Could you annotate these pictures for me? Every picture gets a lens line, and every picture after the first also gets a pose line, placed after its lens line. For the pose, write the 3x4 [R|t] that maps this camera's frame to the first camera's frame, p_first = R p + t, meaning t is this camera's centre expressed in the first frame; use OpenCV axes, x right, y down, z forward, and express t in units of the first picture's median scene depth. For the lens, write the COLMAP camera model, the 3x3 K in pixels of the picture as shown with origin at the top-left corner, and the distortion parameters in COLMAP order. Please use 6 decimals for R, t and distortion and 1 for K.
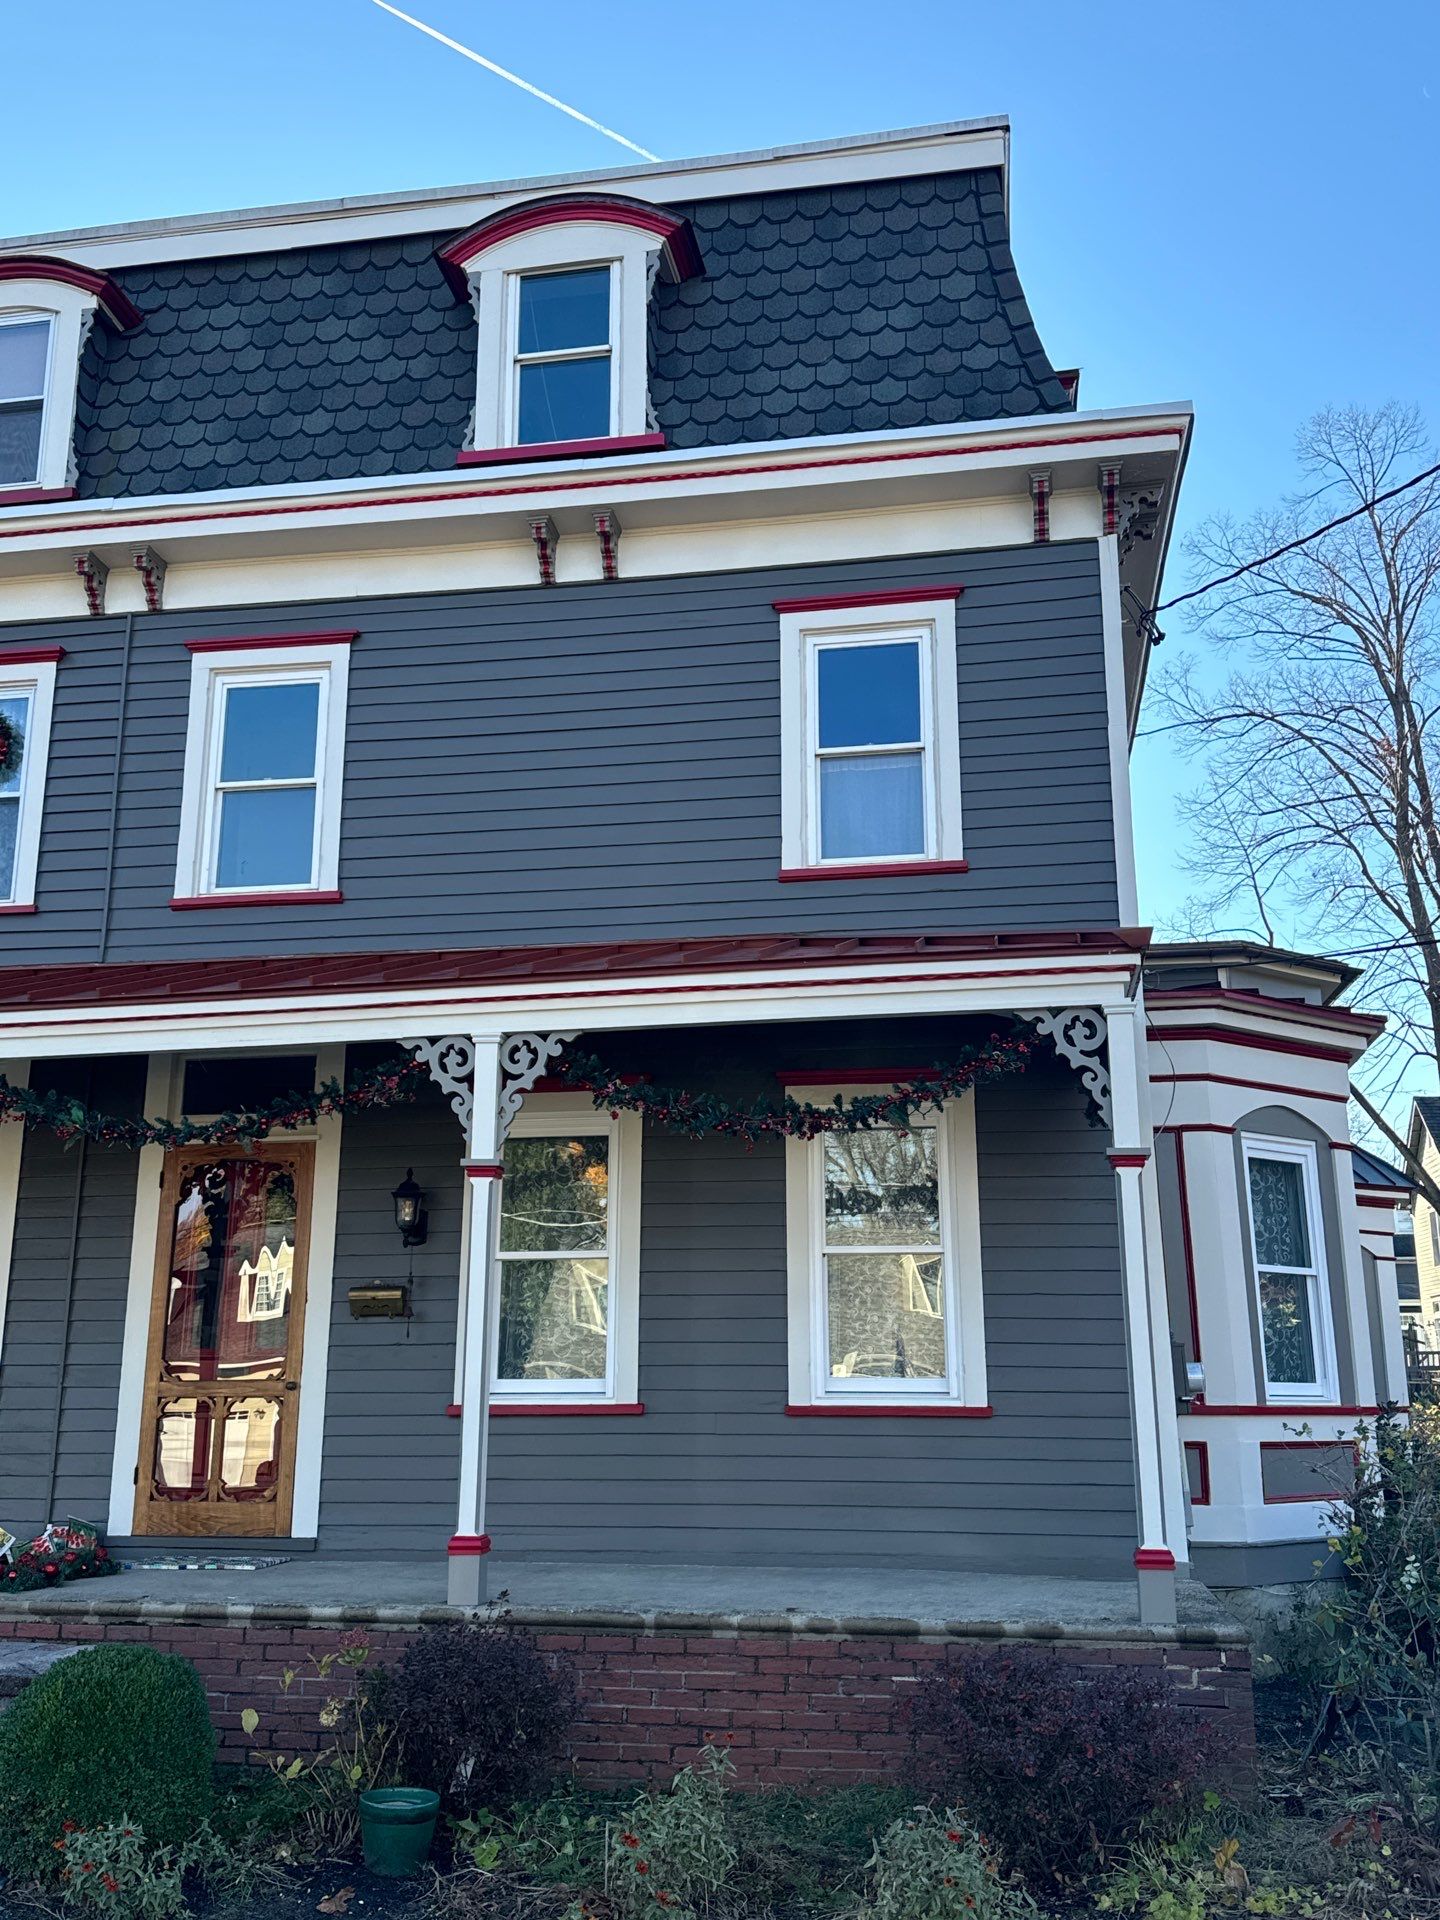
lens RADIAL K [[1713.8, 0, 720.0], [0, 1713.8, 960.0], [0, 0, 1]] dist [0.211410, -0.493219]
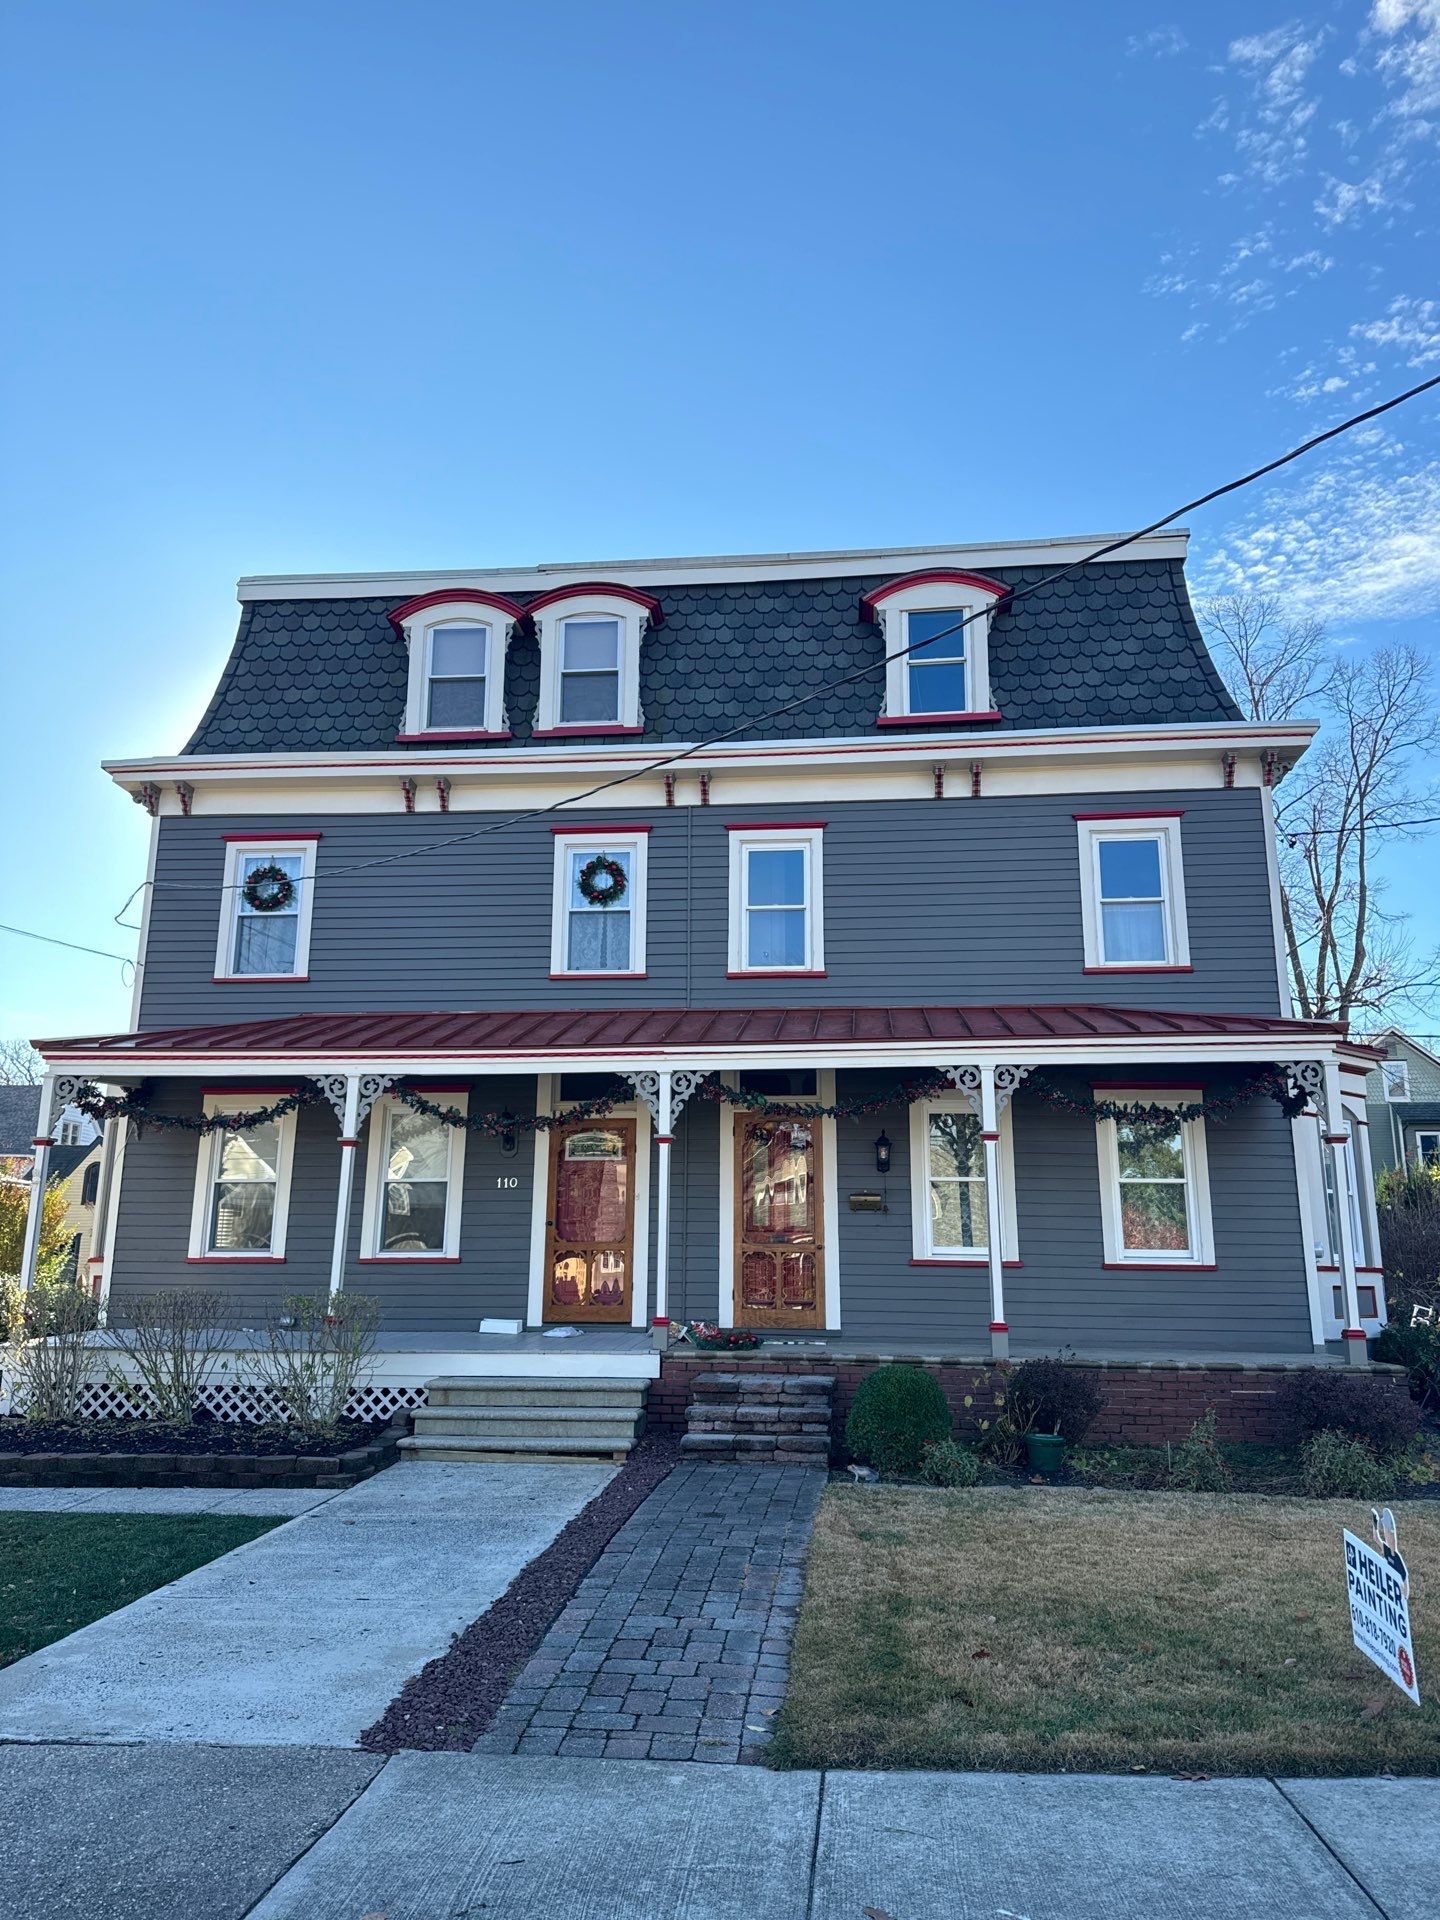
lens RADIAL K [[1368.0, 0, 716.8], [0, 1368.0, 956.0], [0, 0, 1]] dist [0.215065, -0.479424]
pose [[0.997572, 0.022388, 0.065951, -0.414378], [-0.023520, 0.999588, 0.016441, -0.074170], [-0.065555, -0.017952, 0.997687, -0.390326]]
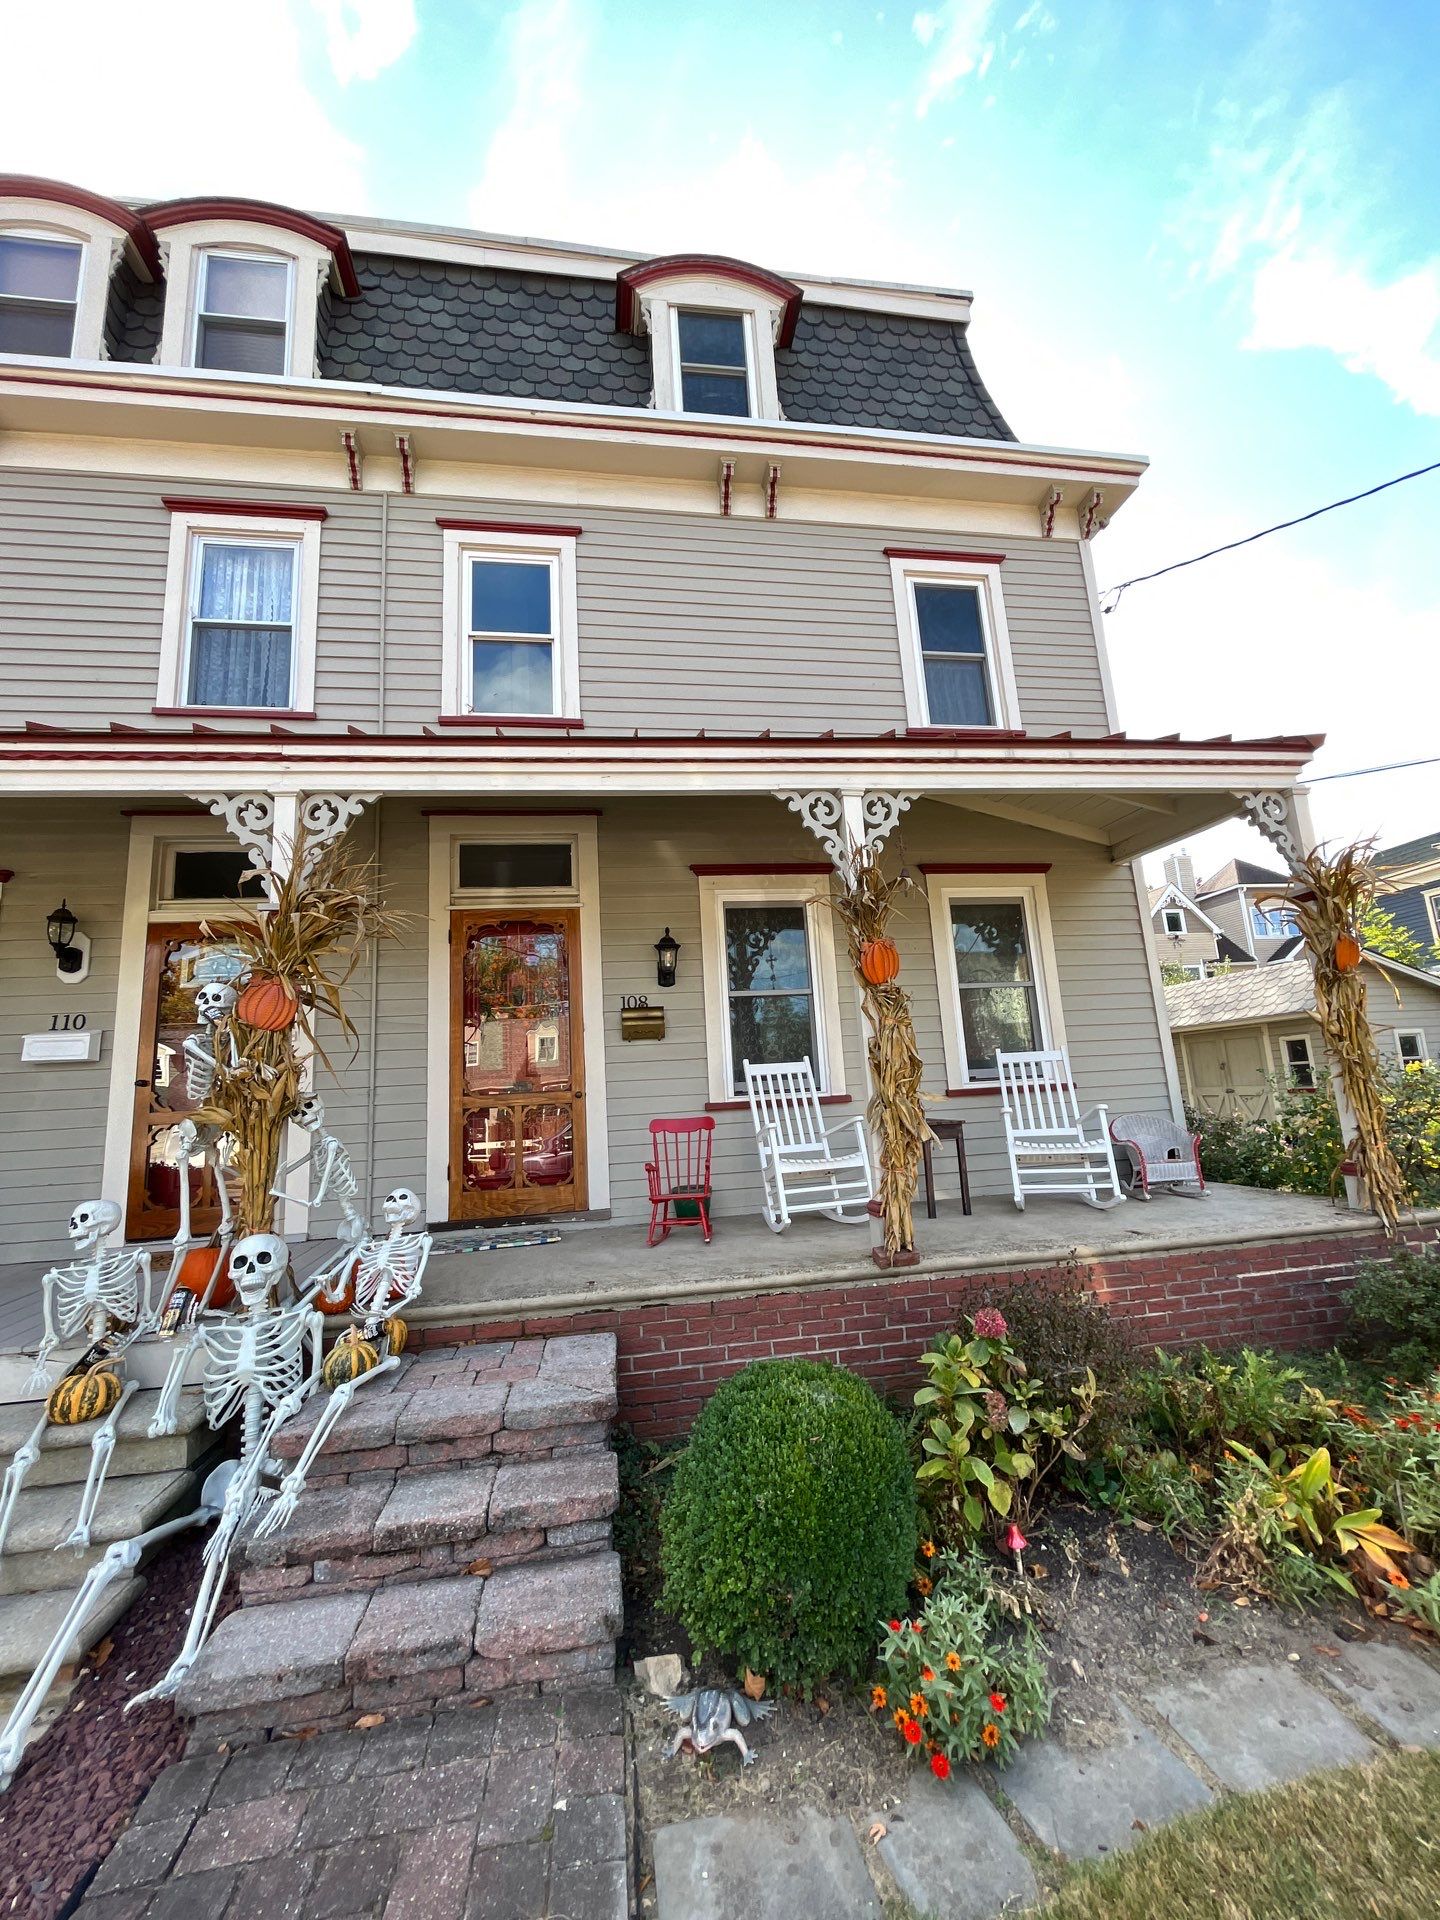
lens RADIAL K [[777.5, 0, 720.0], [0, 777.5, 960.0], [0, 0, 1]] dist [-0.002458, -0.000404]
pose [[0.944686, 0.004852, 0.327941, -0.304501], [-0.023569, 0.998310, 0.053124, 0.103206], [-0.327129, -0.057914, 0.943203, 0.398278]]
